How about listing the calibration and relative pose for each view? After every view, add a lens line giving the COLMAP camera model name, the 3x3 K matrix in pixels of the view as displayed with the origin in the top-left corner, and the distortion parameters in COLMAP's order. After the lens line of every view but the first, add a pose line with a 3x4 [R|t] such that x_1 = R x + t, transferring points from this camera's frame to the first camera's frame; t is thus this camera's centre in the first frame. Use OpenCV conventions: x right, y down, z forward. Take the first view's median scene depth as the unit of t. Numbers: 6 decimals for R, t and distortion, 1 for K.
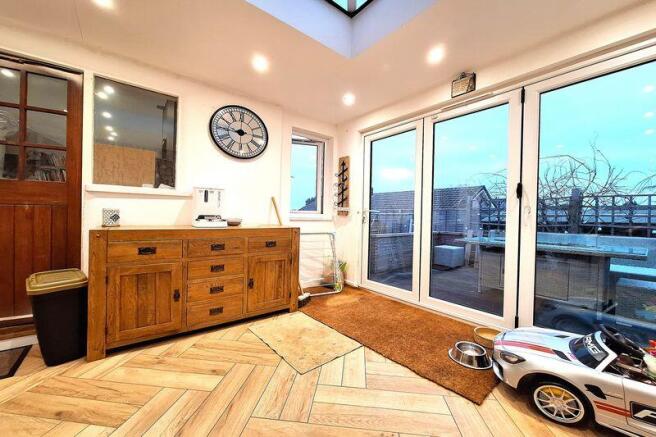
lens RADIAL K [[255.3, 0, 332.1], [0, 255.3, 215.7], [0, 0, 1]] dist [-0.007520, -0.000091]
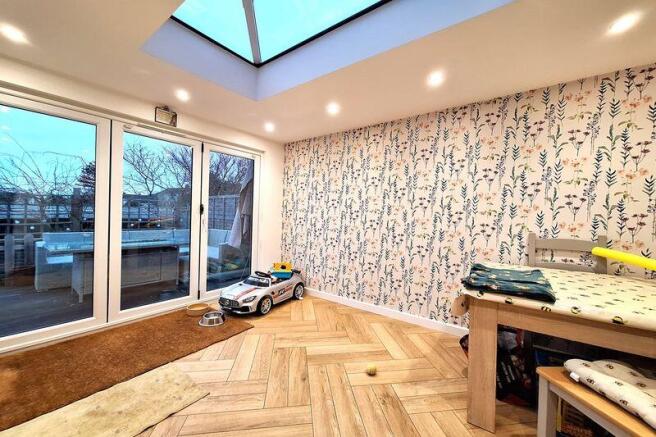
lens RADIAL K [[255.3, 0, 330.8], [0, 255.3, 218.3], [0, 0, 1]] dist [-0.007520, -0.000091]
pose [[-0.248818, -0.035306, 0.967907, -0.719149], [-0.028454, 0.999171, 0.029132, -0.082251], [-0.968132, -0.020292, -0.249616, 0.464850]]
